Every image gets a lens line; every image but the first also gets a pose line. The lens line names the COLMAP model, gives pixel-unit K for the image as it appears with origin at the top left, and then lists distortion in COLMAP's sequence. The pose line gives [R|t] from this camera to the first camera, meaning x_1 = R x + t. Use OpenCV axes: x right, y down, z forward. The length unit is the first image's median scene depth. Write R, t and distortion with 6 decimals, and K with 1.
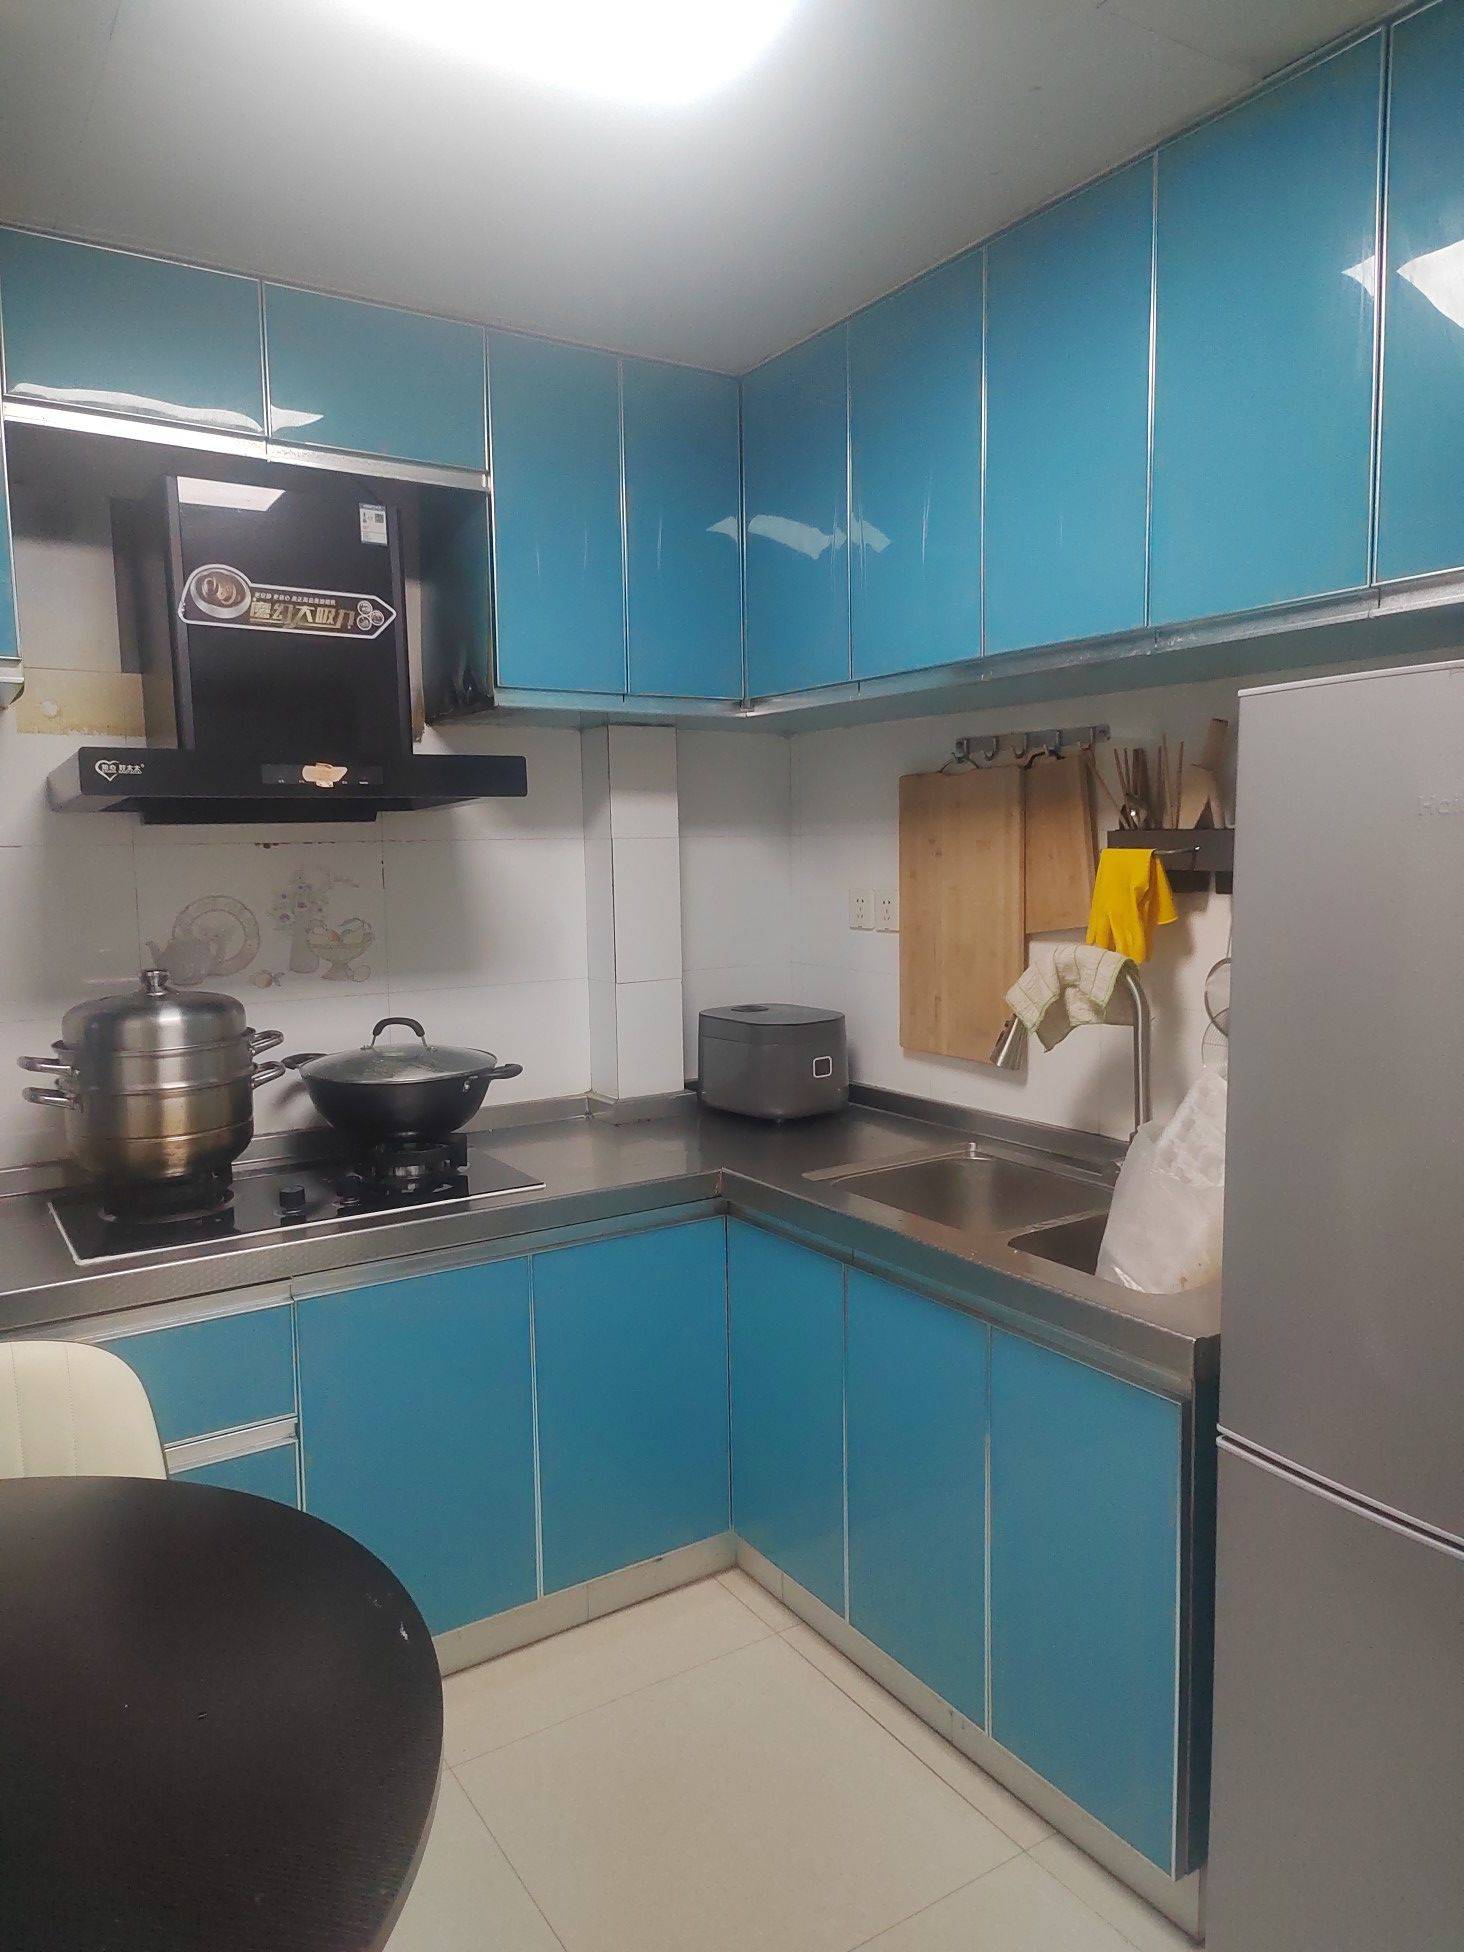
lens RADIAL K [[1314.6, 0, 733.8], [0, 1314.6, 987.6], [0, 0, 1]] dist [0.008083, 0.011120]
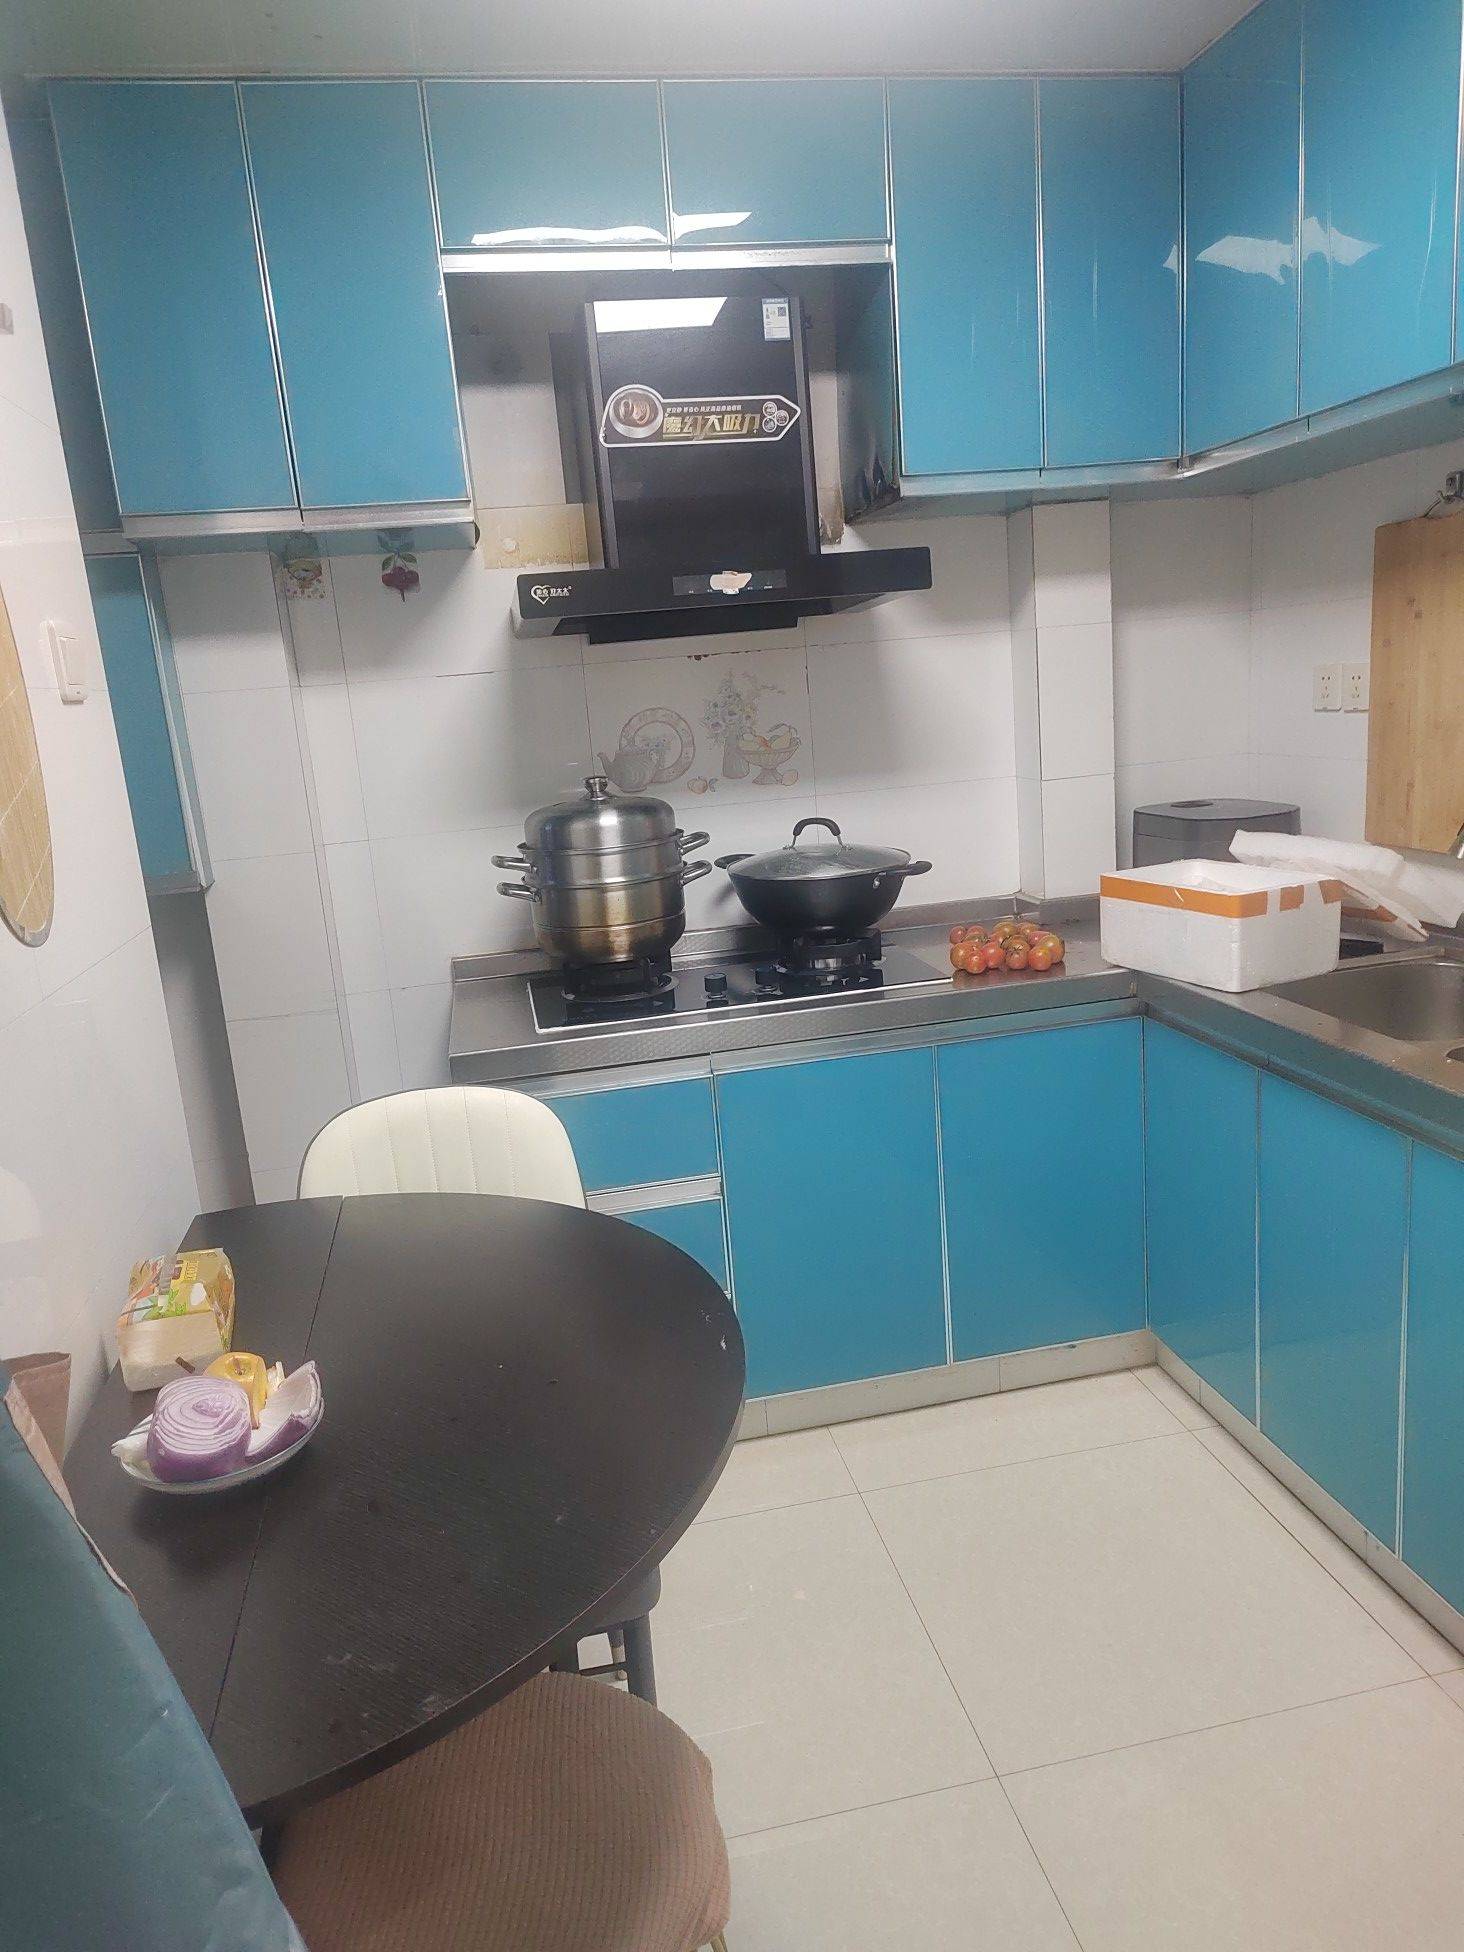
lens RADIAL K [[1314.6, 0, 748.8], [0, 1314.6, 991.3], [0, 0, 1]] dist [0.008083, 0.011120]
pose [[0.926863, 0.027407, -0.374398, 0.092714], [0.025264, 0.990516, 0.135051, 0.017395], [0.374548, -0.134633, 0.917381, 0.003885]]
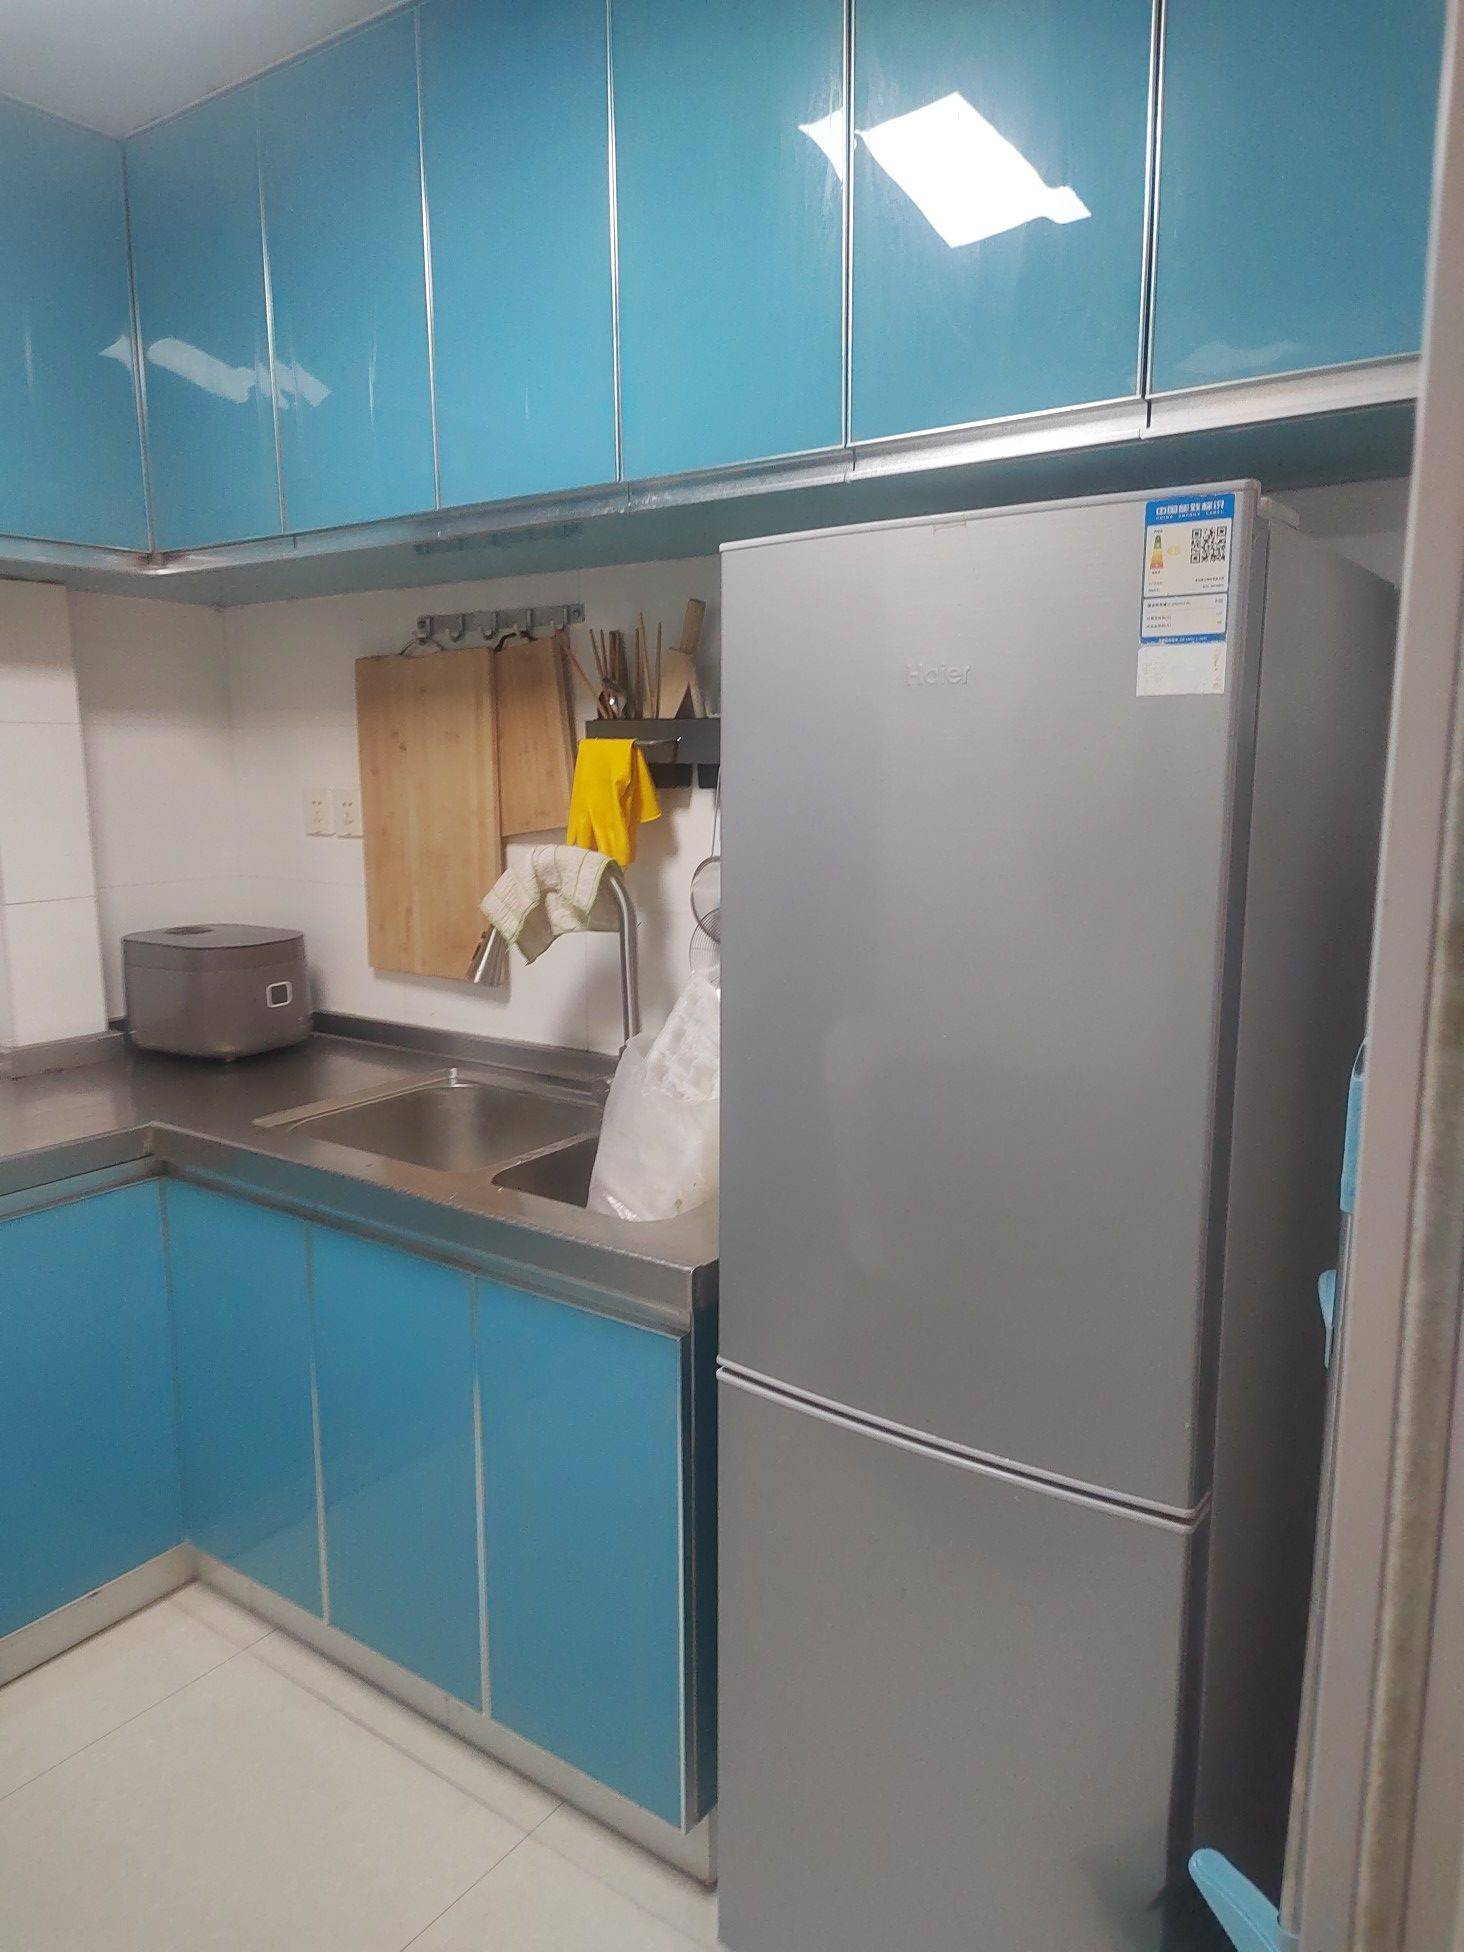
lens RADIAL K [[1314.6, 0, 705.4], [0, 1314.6, 983.5], [0, 0, 1]] dist [0.008083, 0.011120]
pose [[0.936491, -0.046314, 0.347620, 0.036145], [0.027662, 0.997908, 0.058433, 0.012318], [-0.349599, -0.045106, 0.935813, 0.108500]]
